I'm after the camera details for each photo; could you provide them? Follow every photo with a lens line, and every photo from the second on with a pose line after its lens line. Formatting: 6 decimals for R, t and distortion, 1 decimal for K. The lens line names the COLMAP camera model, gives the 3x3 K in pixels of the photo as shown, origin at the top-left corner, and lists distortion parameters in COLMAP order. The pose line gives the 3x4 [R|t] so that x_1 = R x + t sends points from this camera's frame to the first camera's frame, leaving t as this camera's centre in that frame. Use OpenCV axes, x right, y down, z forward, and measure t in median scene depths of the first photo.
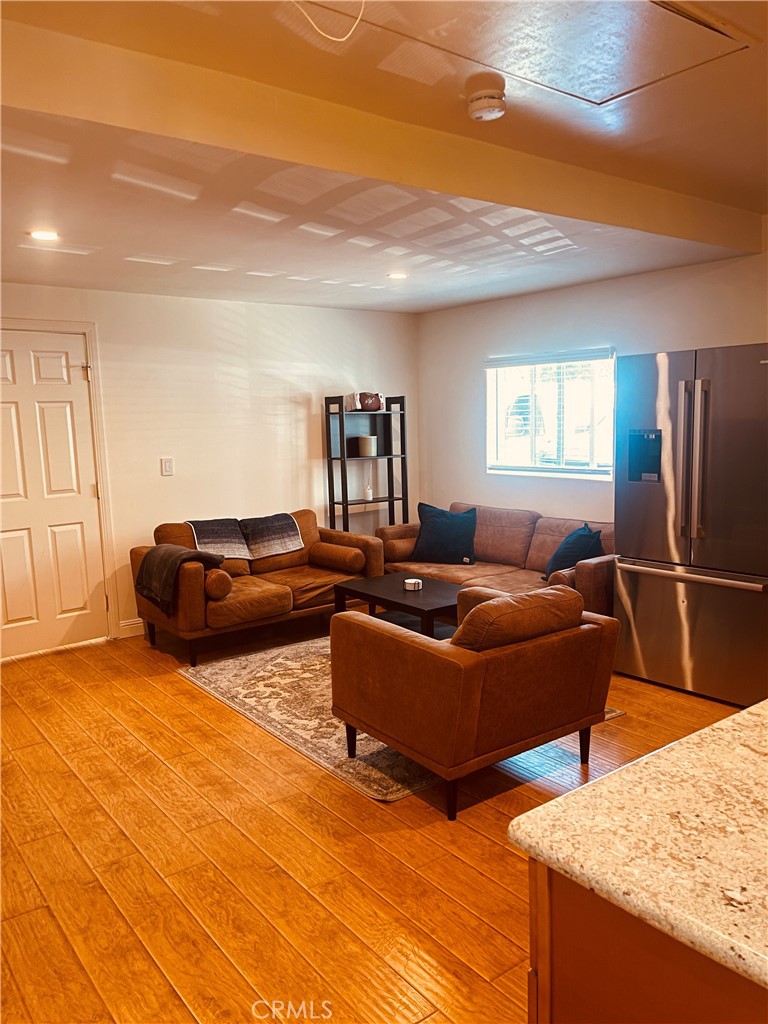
lens RADIAL K [[775.4, 0, 384.6], [0, 775.4, 507.1], [0, 0, 1]] dist [0.079729, -0.103256]
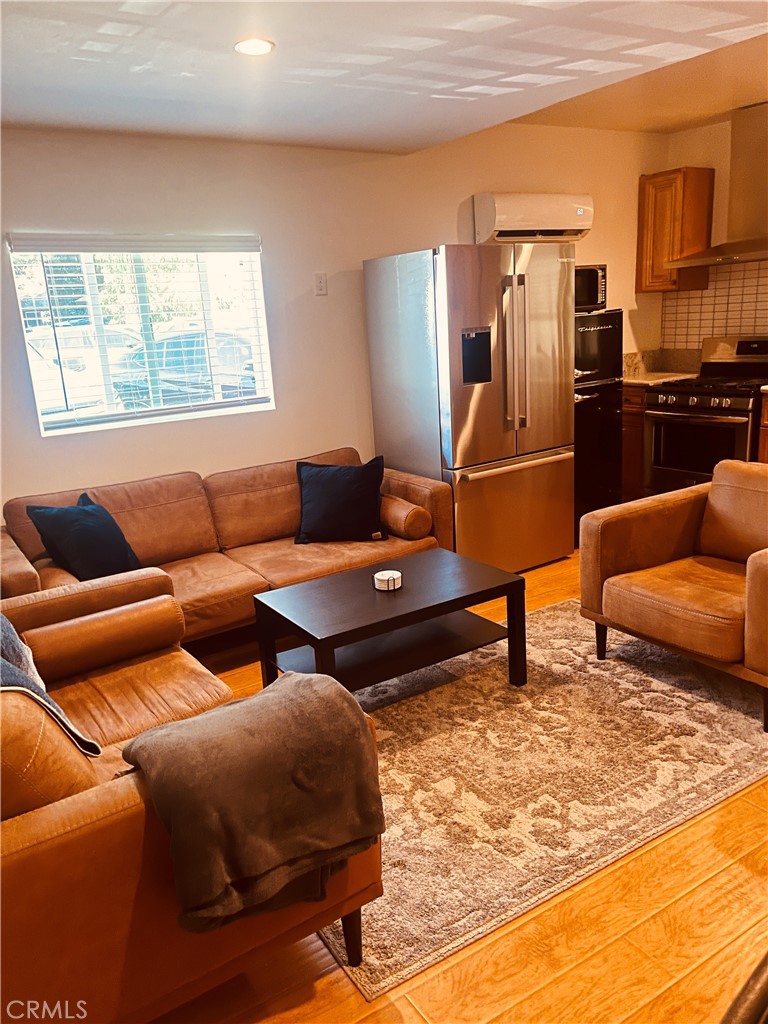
lens RADIAL K [[775.4, 0, 384.6], [0, 775.4, 507.1], [0, 0, 1]] dist [0.079729, -0.103256]
pose [[0.080434, -0.216599, 0.972941, -0.668372], [0.173462, 0.964251, 0.200325, -0.101522], [-0.981550, 0.152656, 0.115130, 1.059565]]
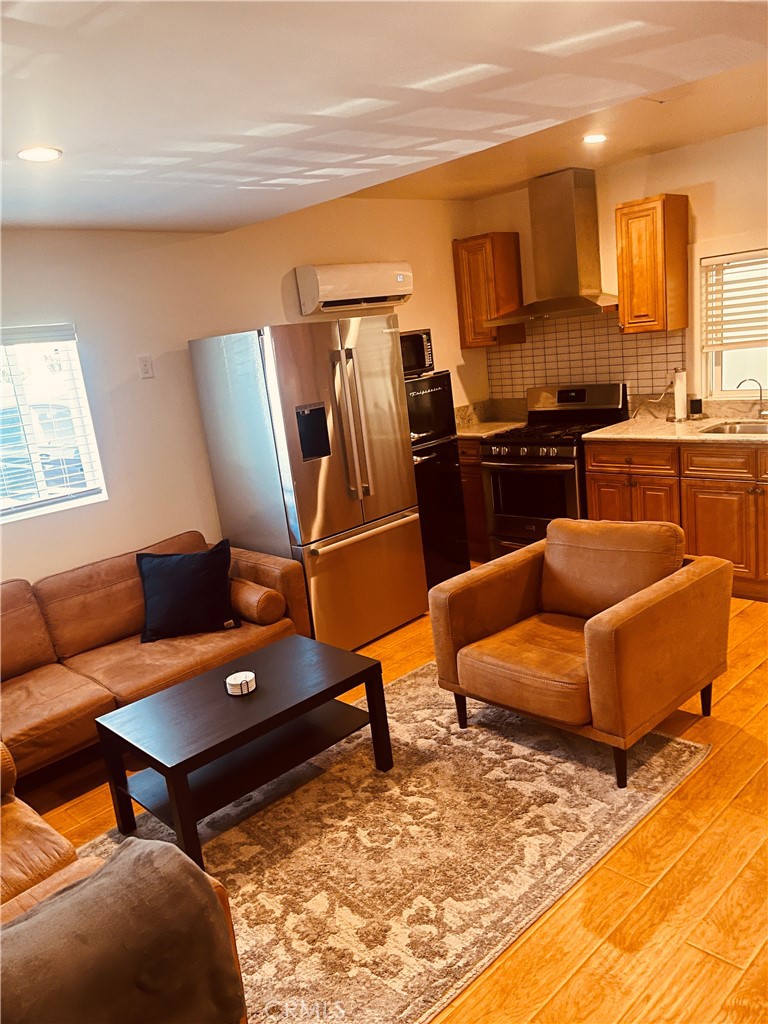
lens RADIAL K [[774.3, 0, 379.0], [0, 774.3, 506.6], [0, 0, 1]] dist [0.068204, -0.078227]
pose [[-0.104785, -0.172818, 0.979364, -0.644783], [0.237339, 0.951984, 0.193380, -0.146905], [-0.965759, 0.252705, -0.058737, 1.031420]]
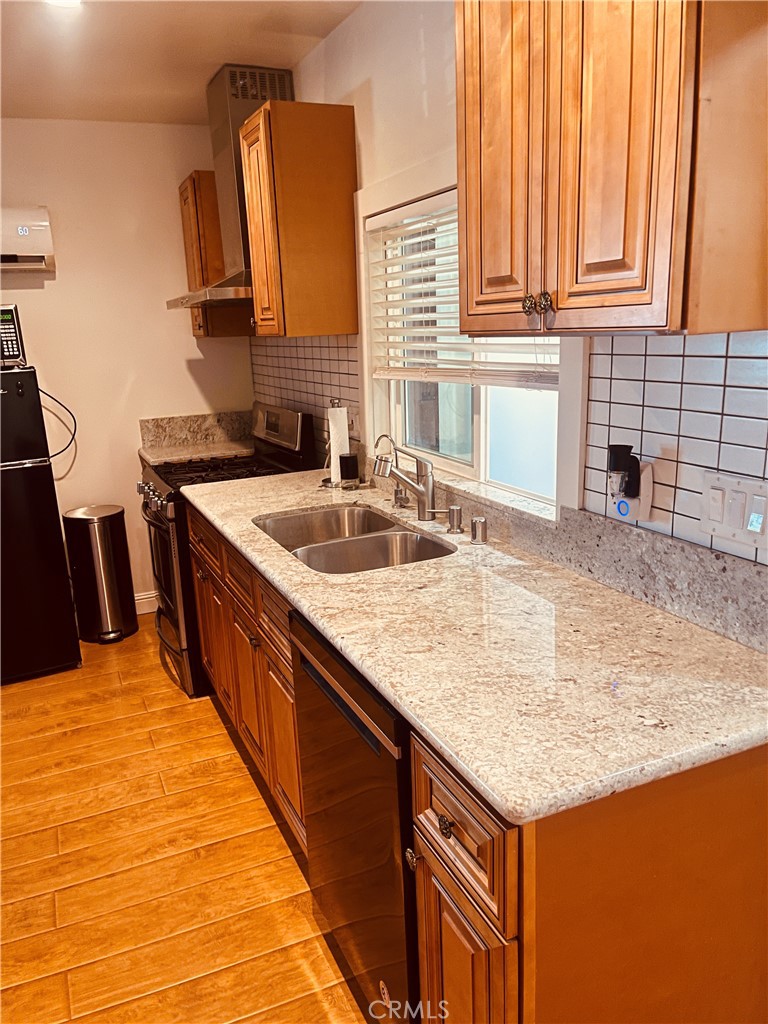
lens RADIAL K [[775.6, 0, 373.7], [0, 775.6, 516.8], [0, 0, 1]] dist [0.079770, -0.101904]
pose [[0.243047, -0.215484, 0.945777, -0.211769], [0.155639, 0.971044, 0.181244, -0.034913], [-0.957447, 0.103149, 0.269547, 0.279999]]
